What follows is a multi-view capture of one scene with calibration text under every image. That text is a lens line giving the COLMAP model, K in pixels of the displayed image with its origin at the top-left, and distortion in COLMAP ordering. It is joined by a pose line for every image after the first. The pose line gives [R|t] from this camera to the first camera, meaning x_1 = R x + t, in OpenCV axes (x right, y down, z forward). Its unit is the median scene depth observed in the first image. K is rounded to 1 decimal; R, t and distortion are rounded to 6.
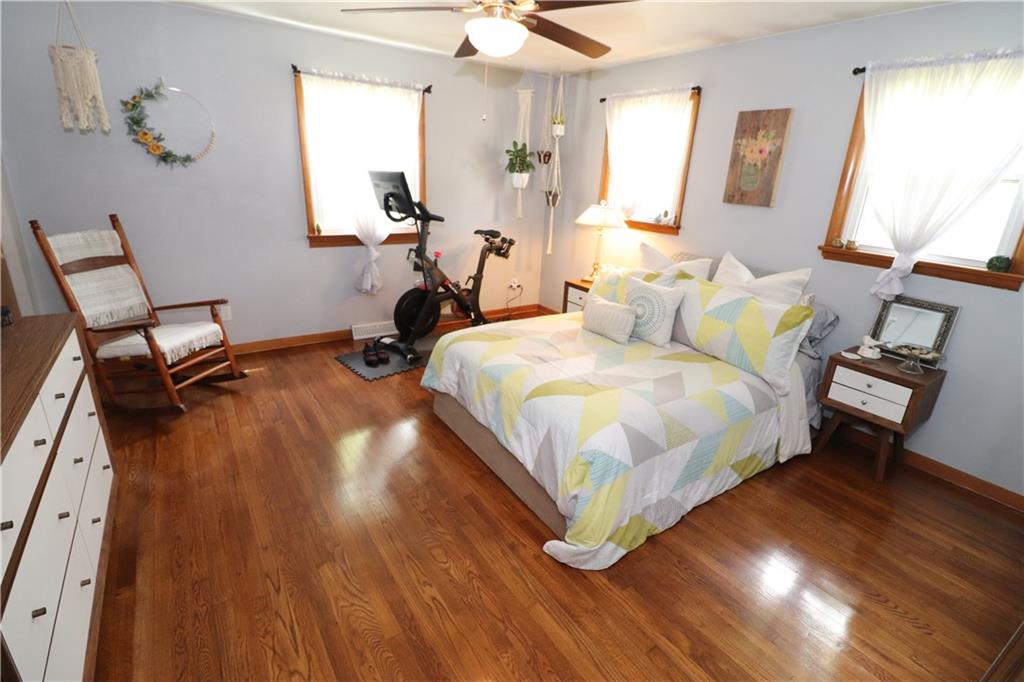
lens RADIAL K [[478.9, 0, 524.5], [0, 478.9, 340.4], [0, 0, 1]] dist [0.002650, -0.013921]
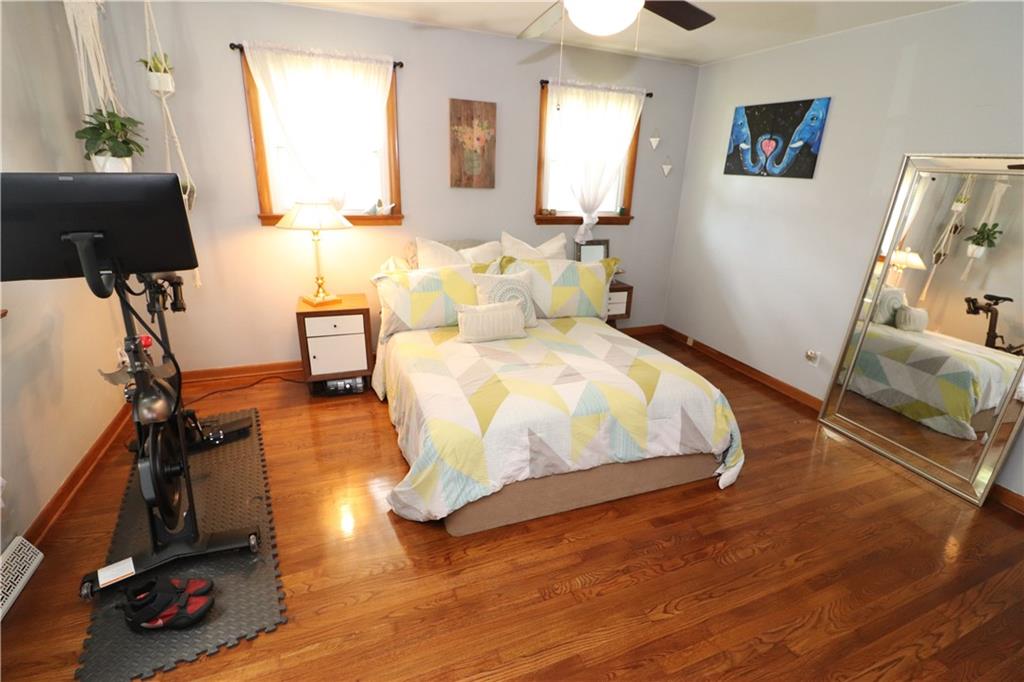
lens RADIAL K [[478.9, 0, 524.5], [0, 478.9, 340.4], [0, 0, 1]] dist [0.002650, -0.013921]
pose [[0.223764, -0.368440, 0.902320, -0.693452], [0.289978, 0.909037, 0.299272, -0.283199], [-0.930506, 0.194686, 0.310250, 0.672939]]
